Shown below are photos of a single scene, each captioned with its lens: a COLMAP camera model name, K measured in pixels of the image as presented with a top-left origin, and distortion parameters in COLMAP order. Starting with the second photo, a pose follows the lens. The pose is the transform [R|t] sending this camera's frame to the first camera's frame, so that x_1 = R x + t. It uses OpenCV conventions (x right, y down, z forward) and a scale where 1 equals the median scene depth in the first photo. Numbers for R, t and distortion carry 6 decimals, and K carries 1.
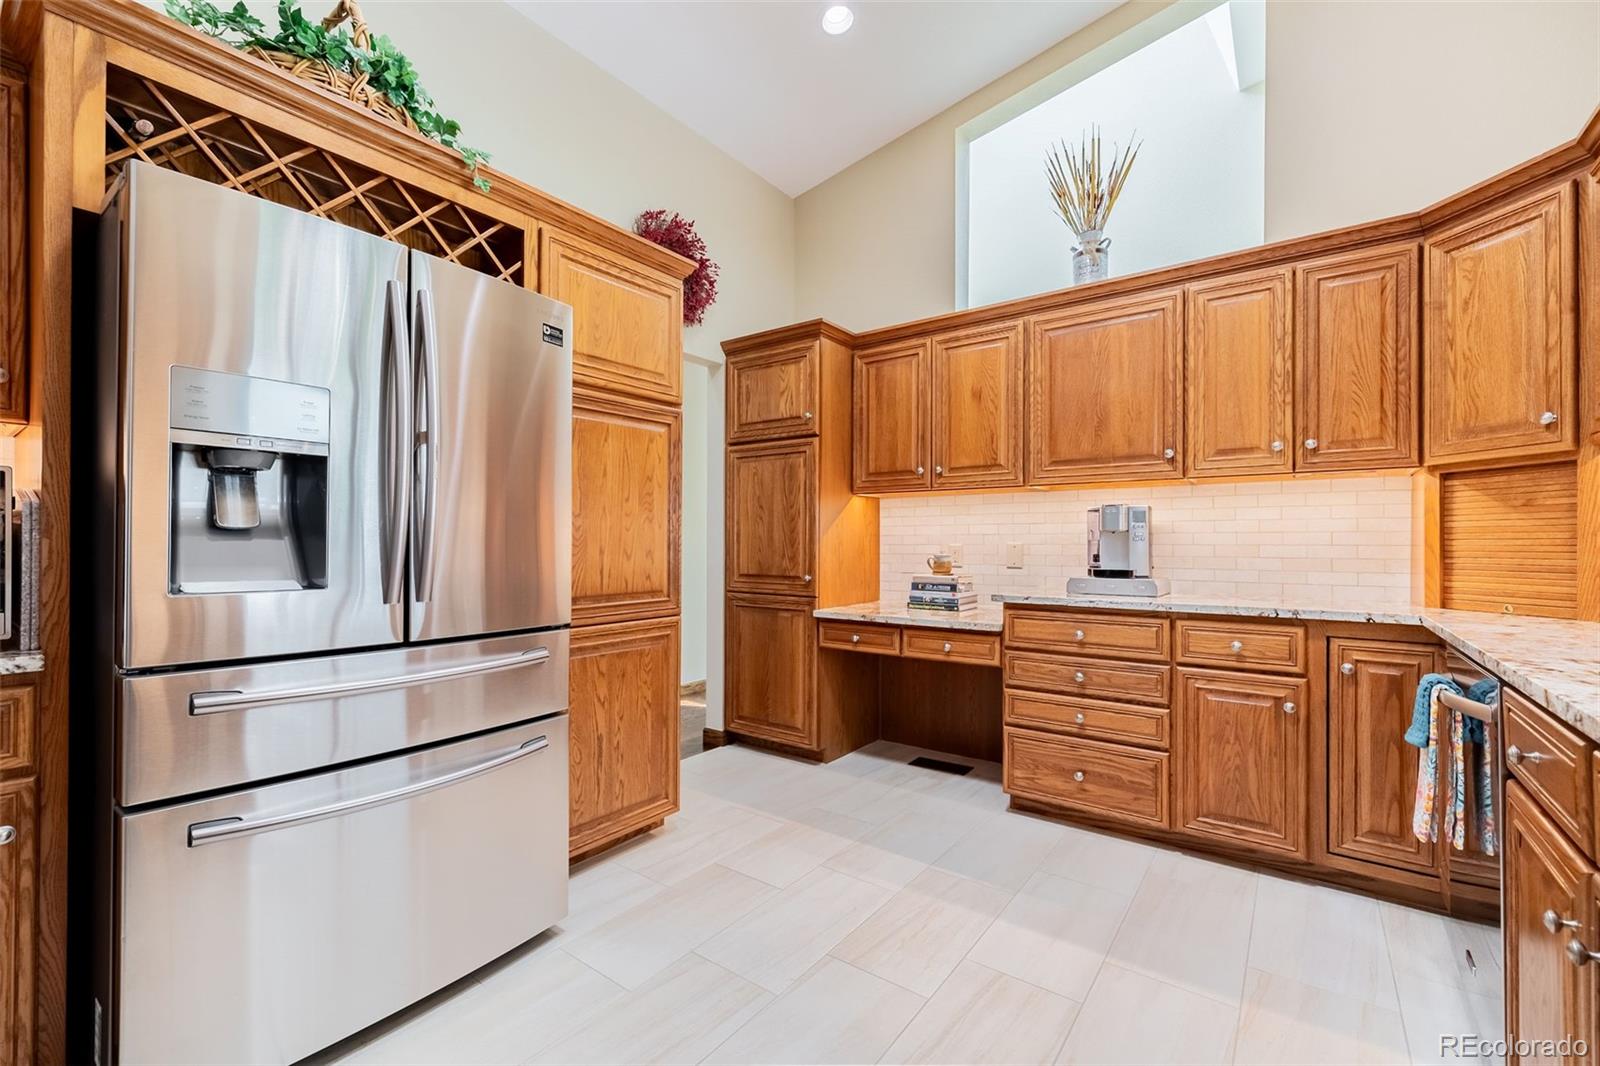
lens RADIAL K [[680.5, 0, 794.9], [0, 680.5, 539.9], [0, 0, 1]] dist [0.003521, -0.000055]
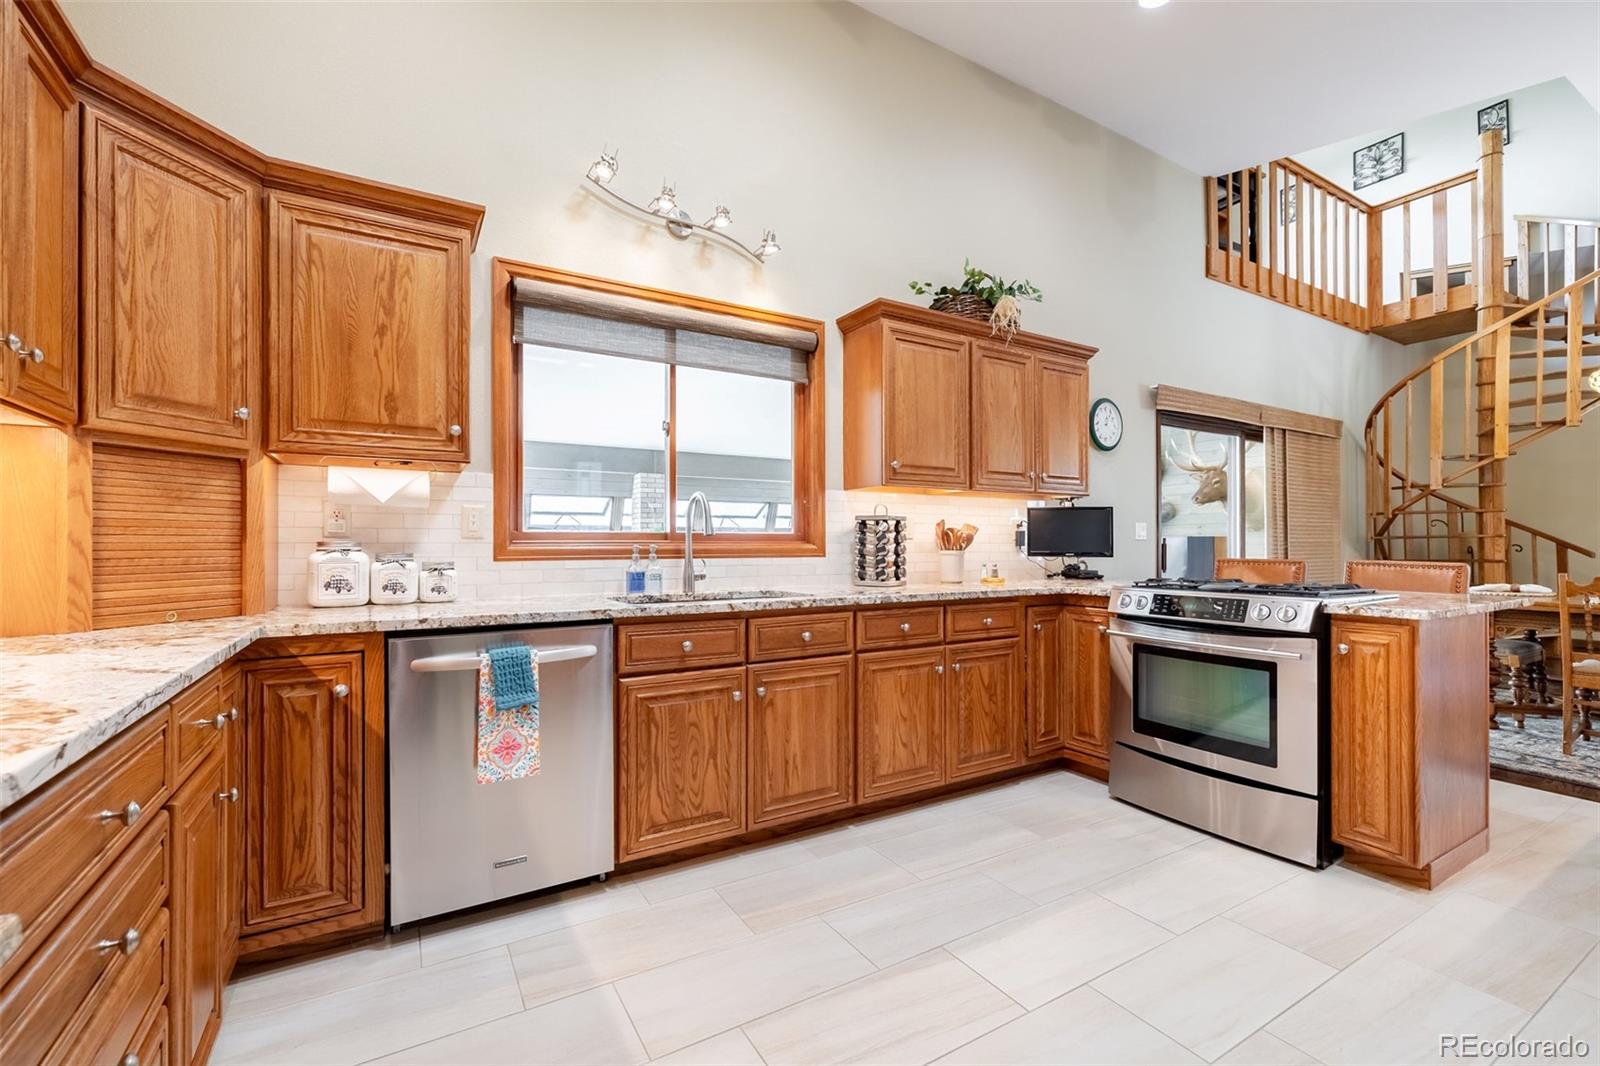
lens RADIAL K [[680.5, 0, 799.3], [0, 680.5, 548.2], [0, 0, 1]] dist [0.003521, -0.000055]
pose [[-0.927556, -0.007404, 0.373610, -0.010181], [-0.005708, 0.999968, 0.005645, 0.004537], [-0.373640, 0.003103, -0.927569, 1.168043]]
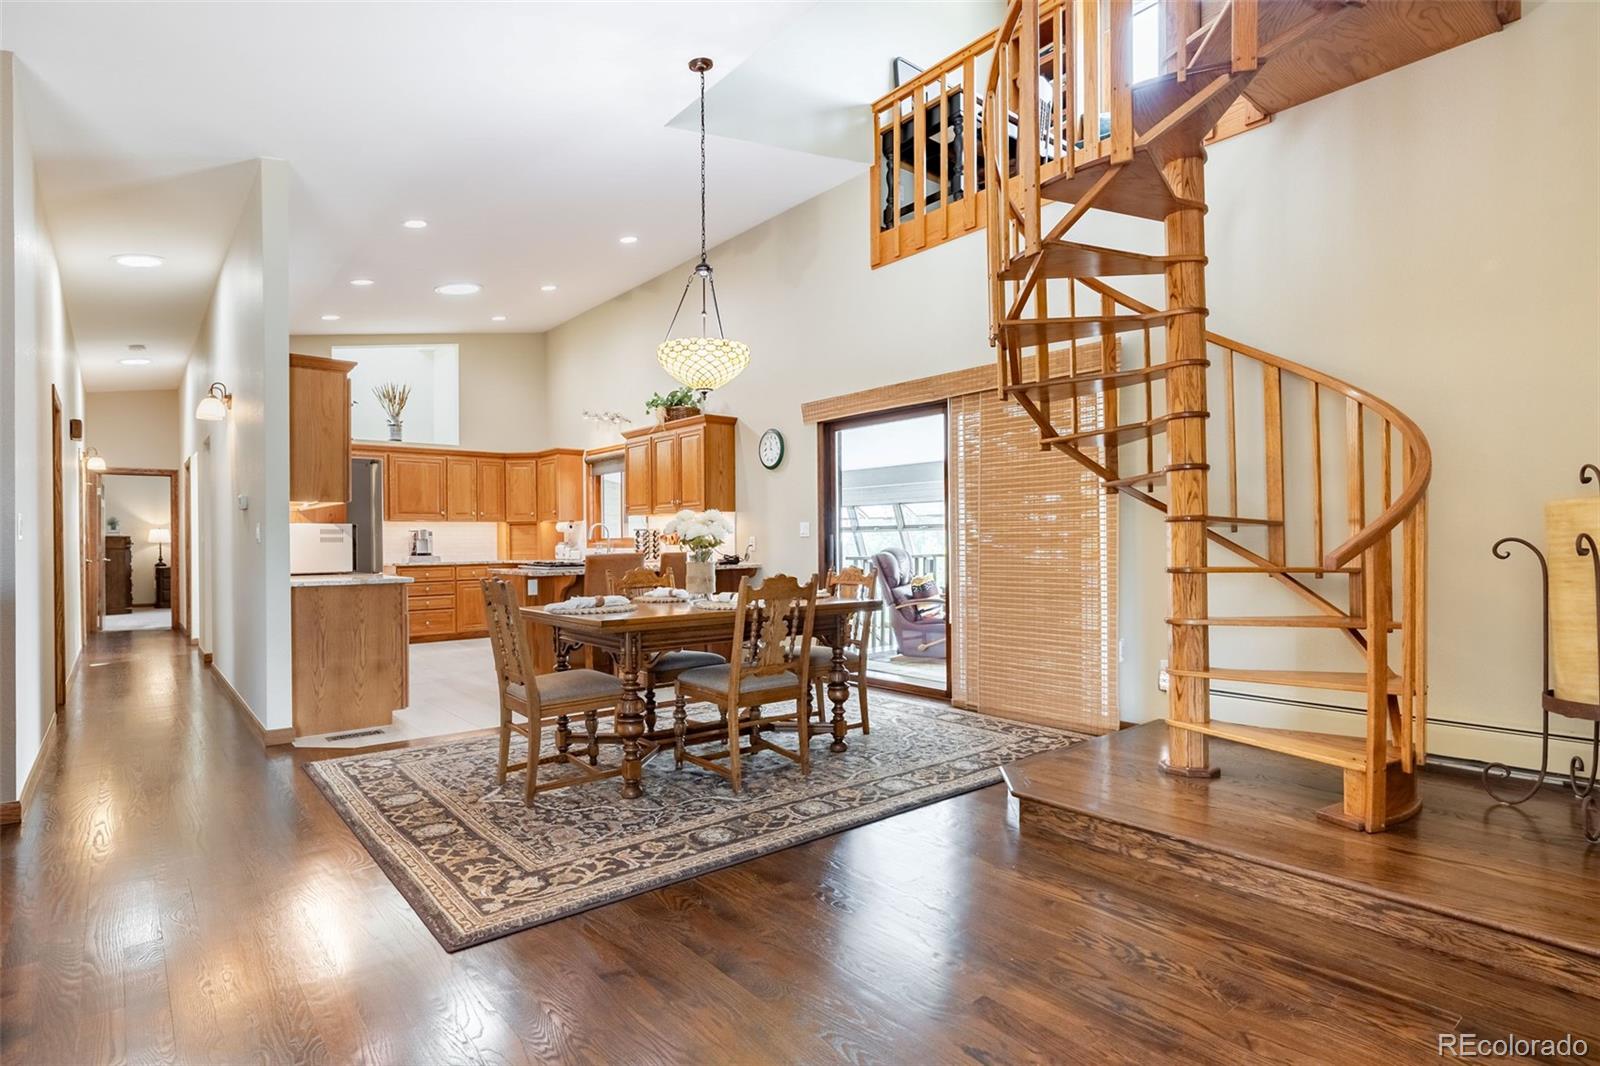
lens RADIAL K [[797.1, 0, 798.4], [0, 797.1, 541.3], [0, 0, 1]] dist [0.002062, 0.000507]
pose [[0.223234, -0.006007, 0.974746, -2.531181], [0.005429, 0.999973, 0.004919, -0.011967], [-0.974750, 0.004193, 0.223261, -1.303691]]
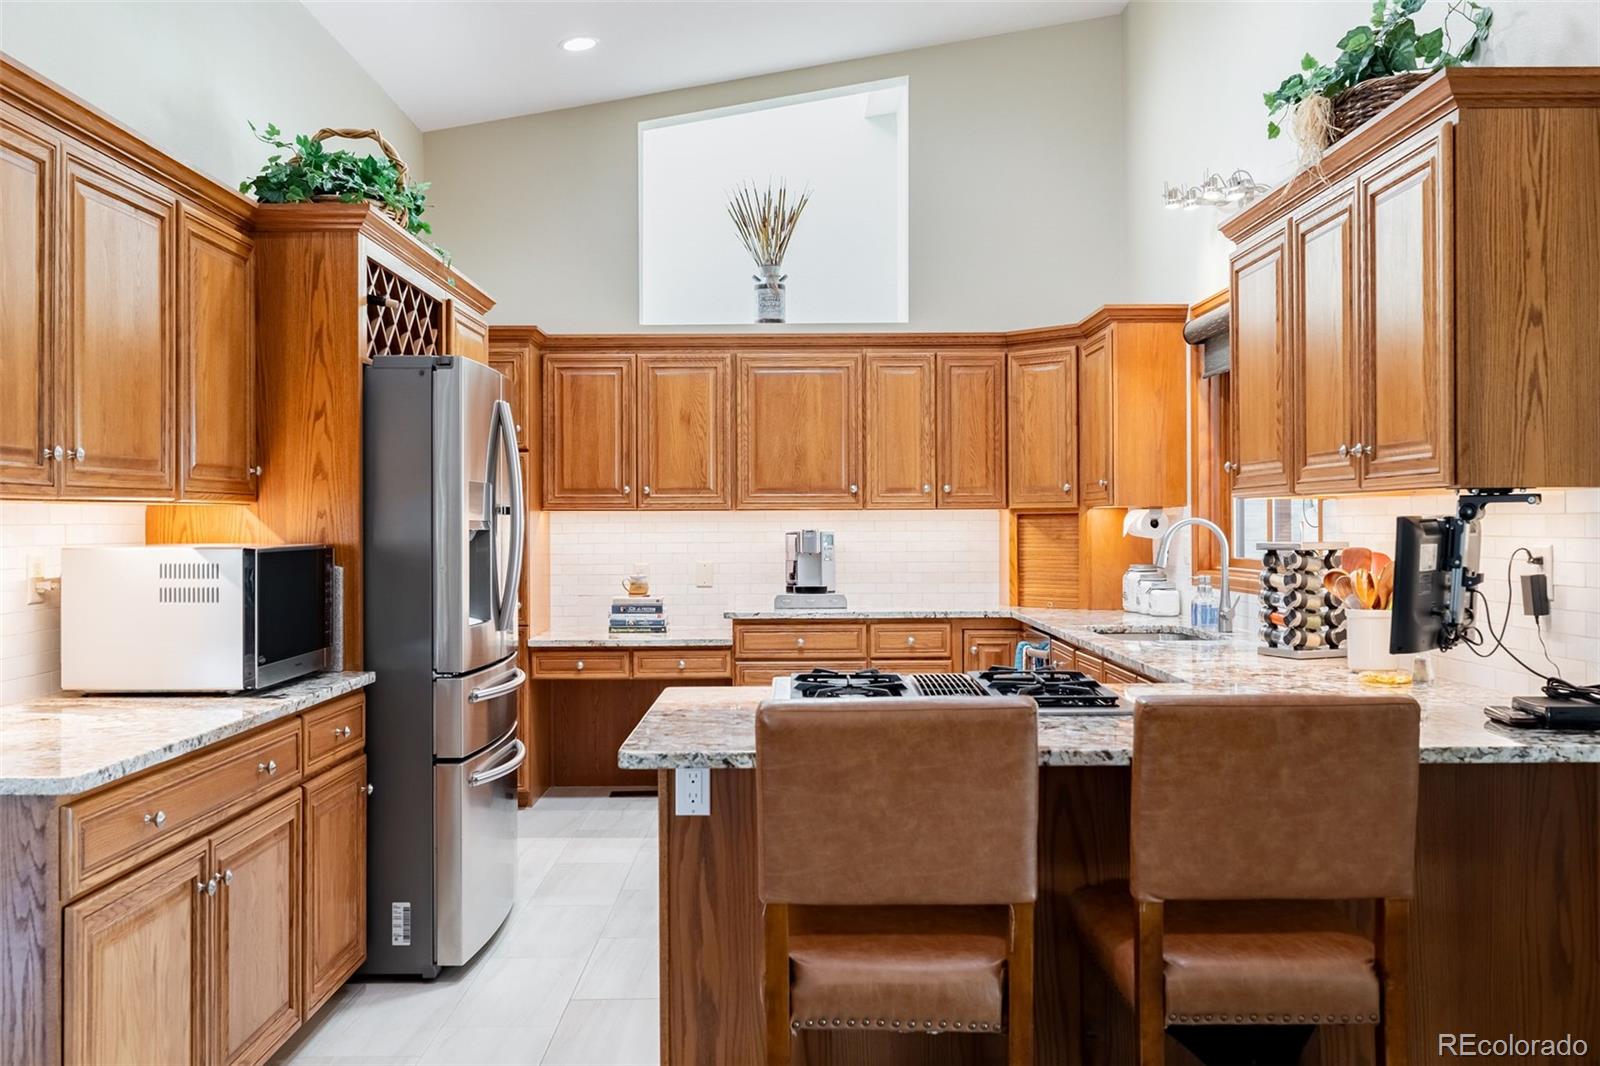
lens RADIAL K [[1429.6, 0, 800.1], [0, 1429.6, 520.2], [0, 0, 1]] dist [-0.005557, -0.000029]
pose [[0.799611, -0.005483, 0.600493, -1.069292], [0.003812, 0.999985, 0.004055, -0.083500], [-0.600506, -0.000953, 0.799620, -0.988386]]
